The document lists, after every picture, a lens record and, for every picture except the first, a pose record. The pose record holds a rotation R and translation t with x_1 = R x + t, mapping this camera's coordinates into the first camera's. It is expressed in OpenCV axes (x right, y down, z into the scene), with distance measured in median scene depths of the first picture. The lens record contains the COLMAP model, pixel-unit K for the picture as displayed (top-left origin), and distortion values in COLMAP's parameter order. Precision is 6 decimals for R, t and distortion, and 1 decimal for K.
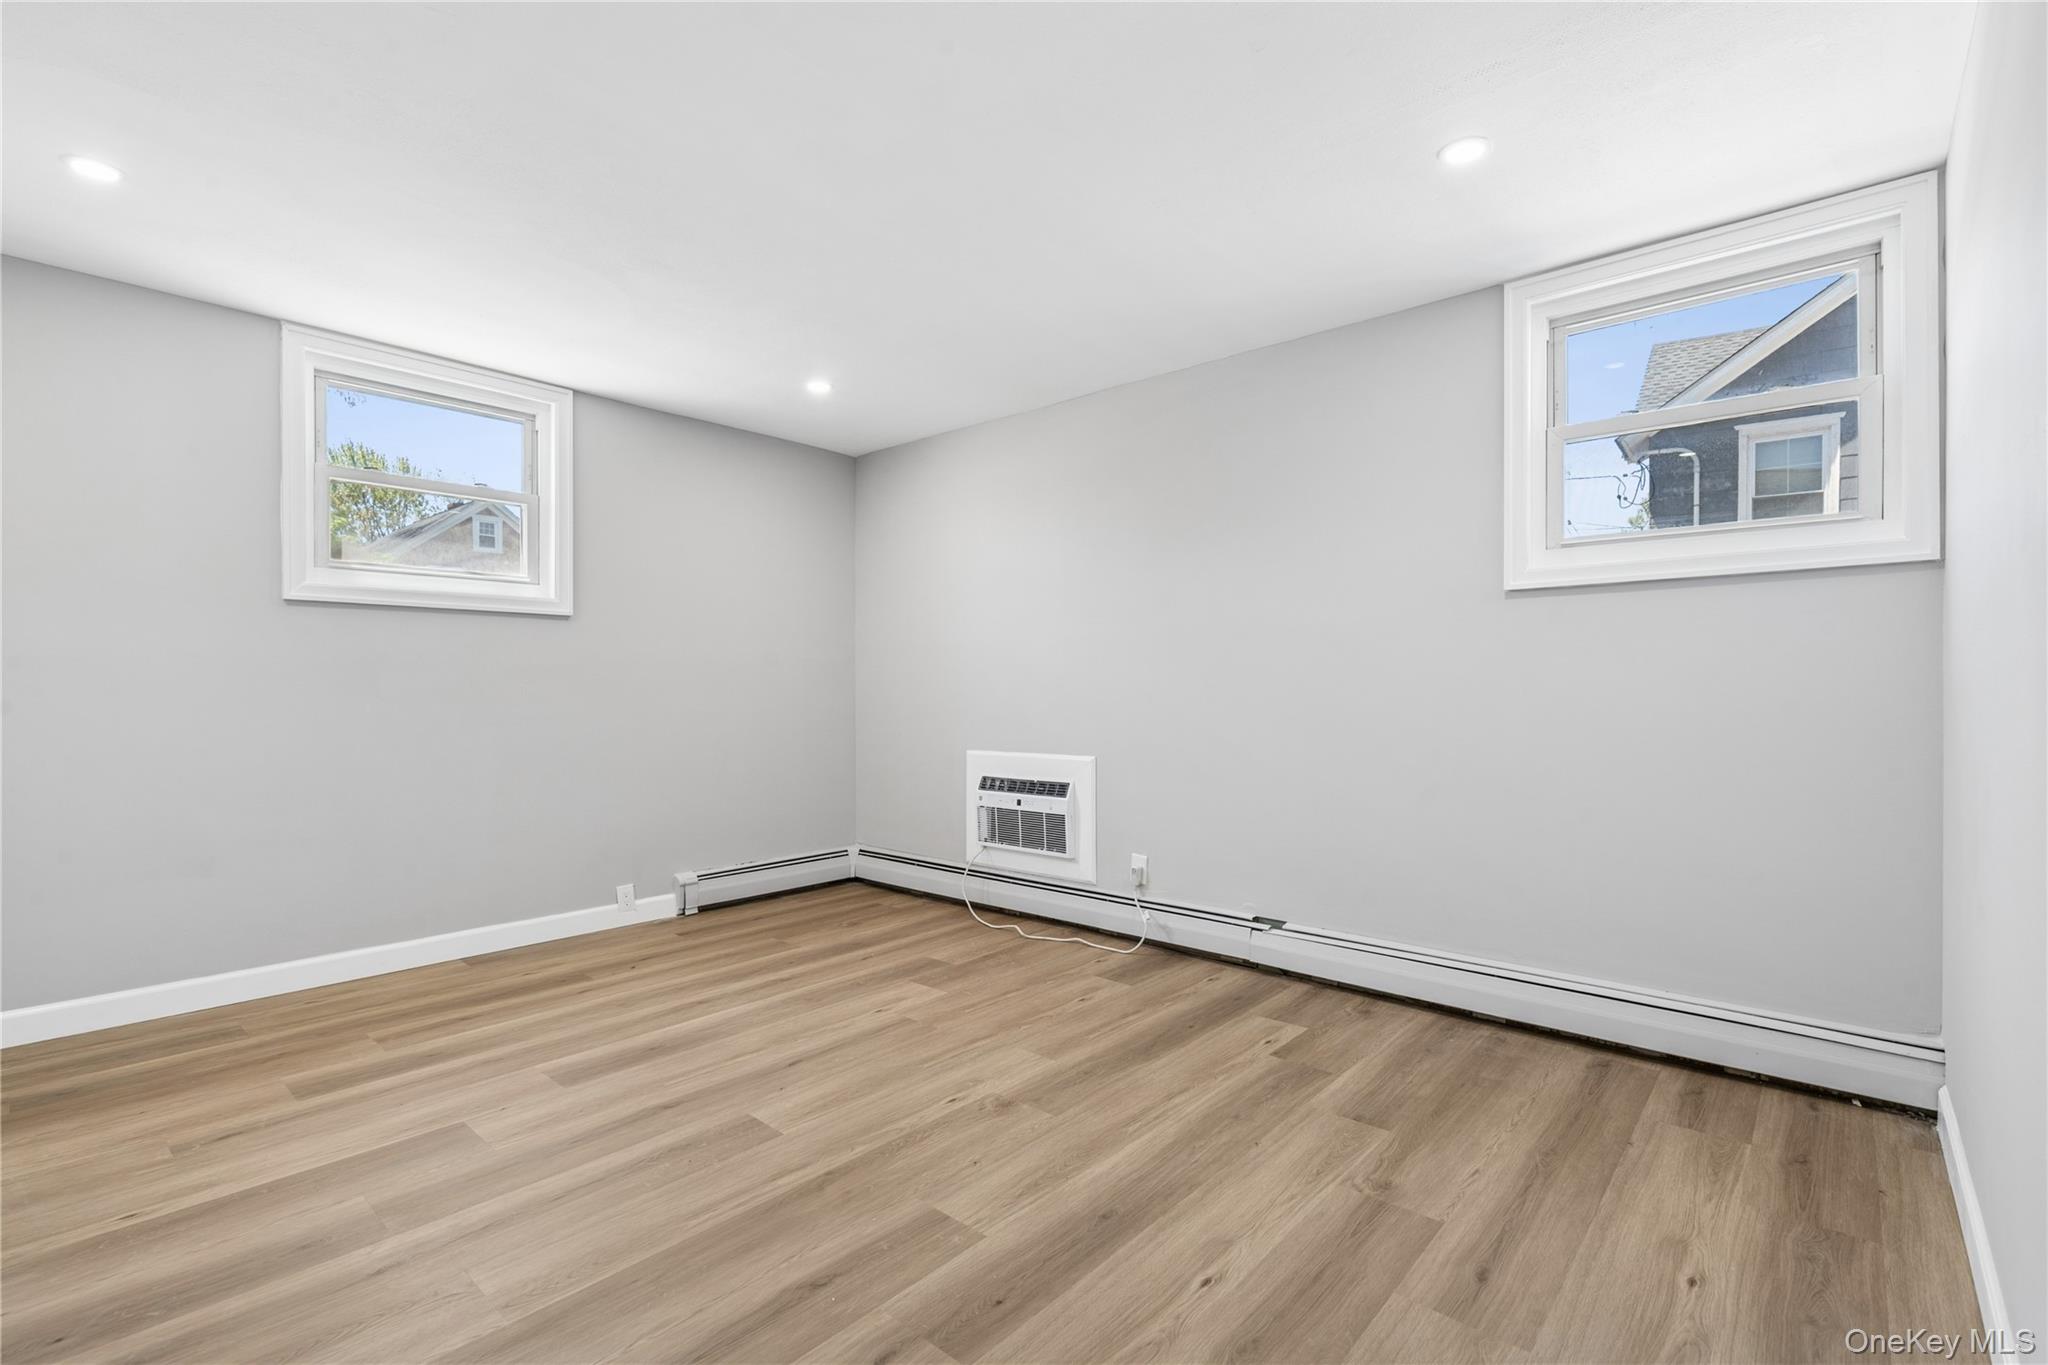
lens RADIAL K [[896.0, 0, 1036.1], [0, 896.0, 711.2], [0, 0, 1]] dist [0.000165, -0.000339]
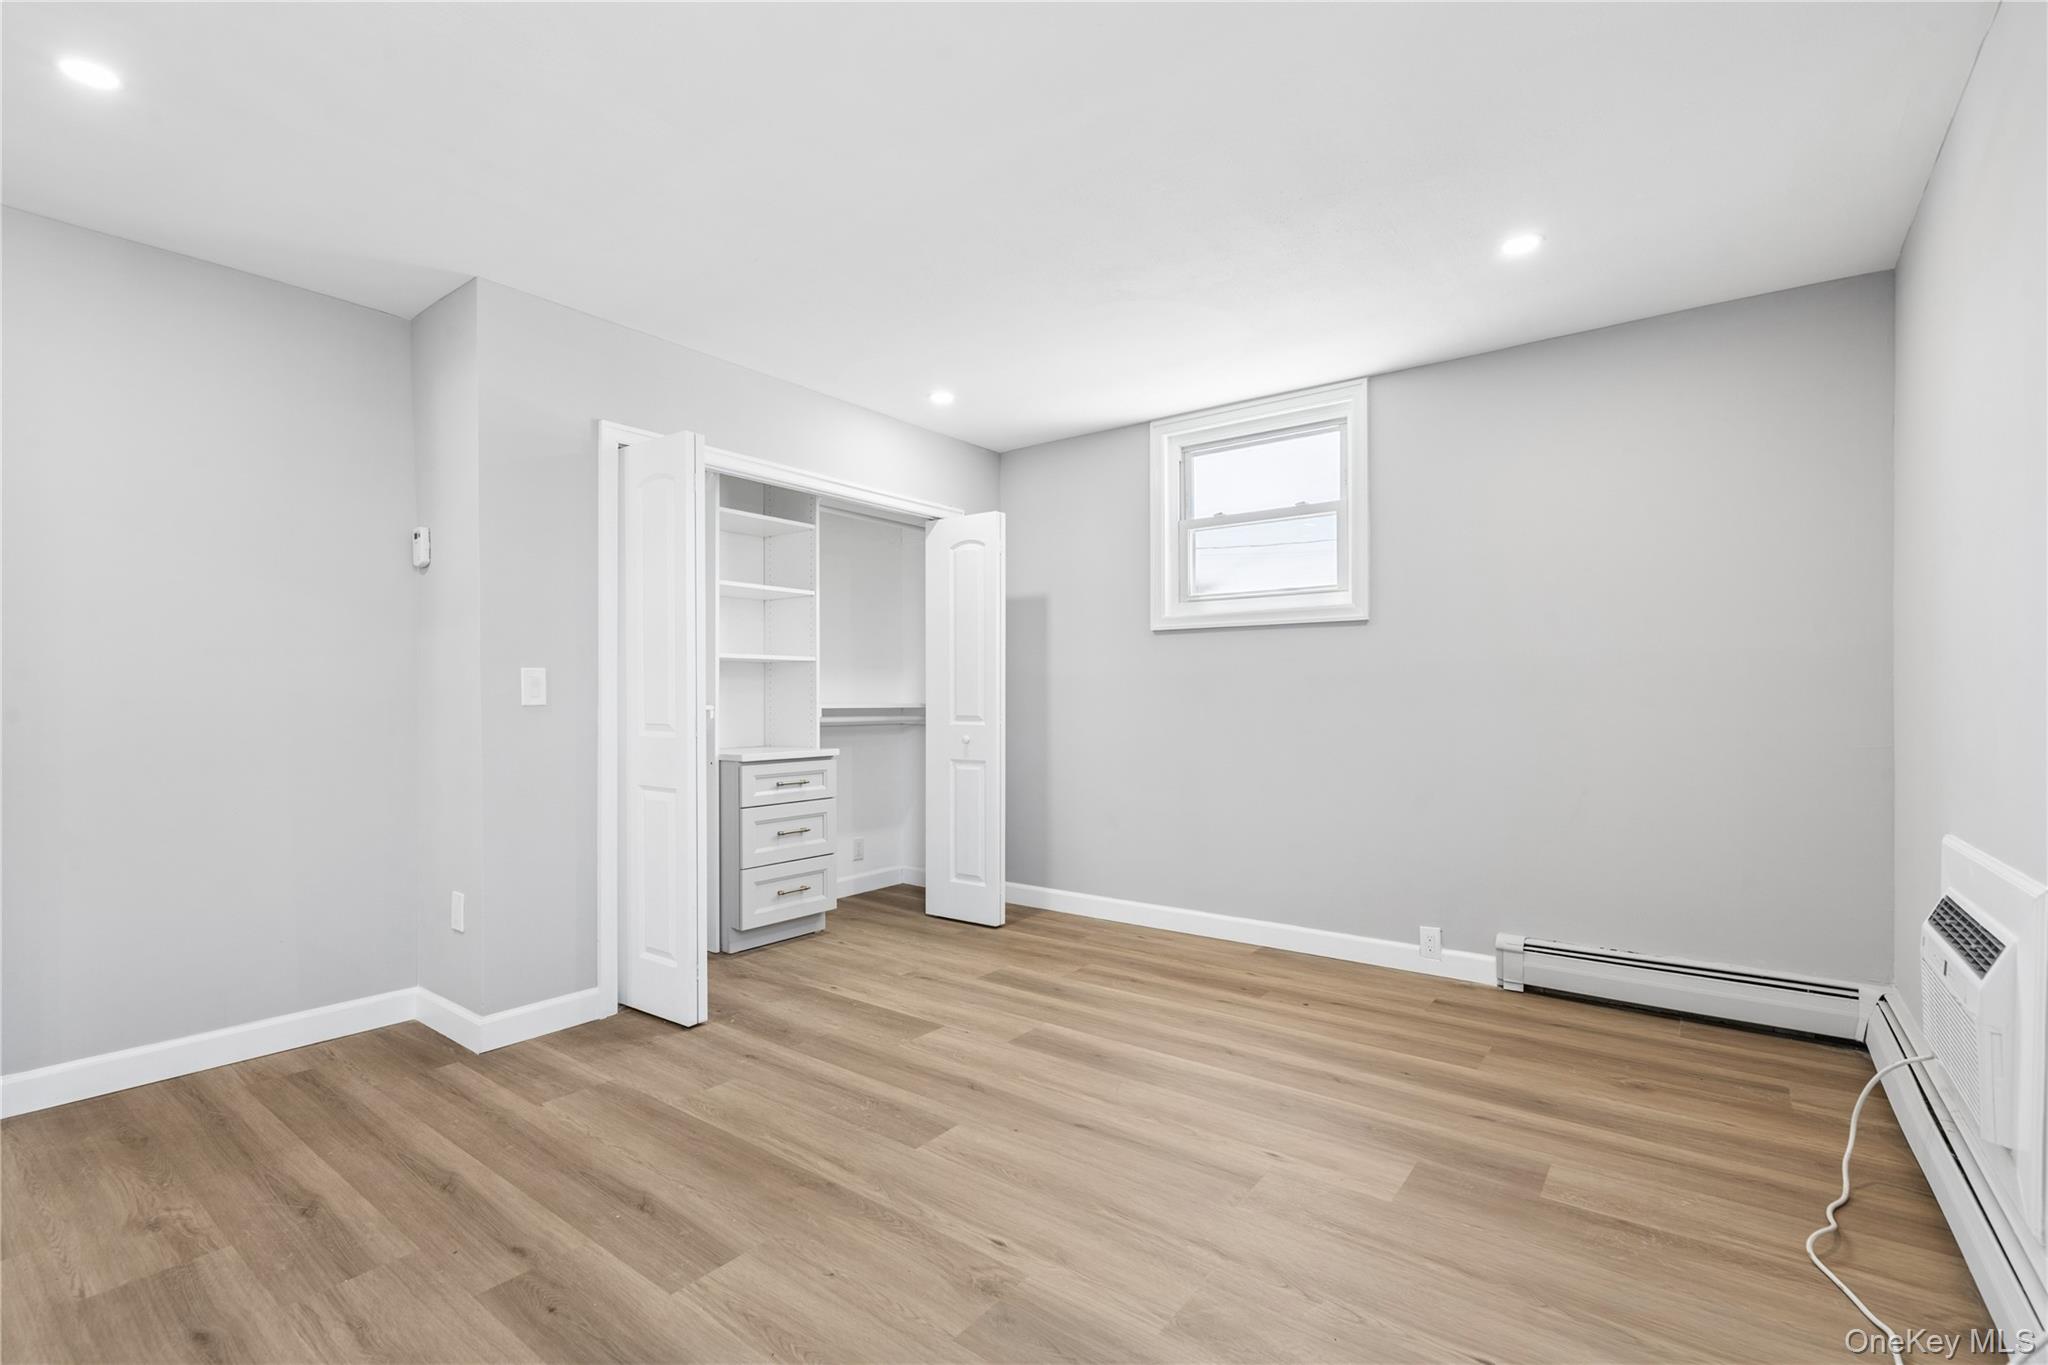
lens RADIAL K [[921.1, 0, 1021.2], [0, 921.1, 692.0], [0, 0, 1]] dist [0.001159, -0.001390]
pose [[0.074208, -0.005556, -0.997227, 0.500609], [-0.025156, 0.999656, -0.007441, -0.016519], [0.996925, 0.025639, 0.074043, 0.697771]]
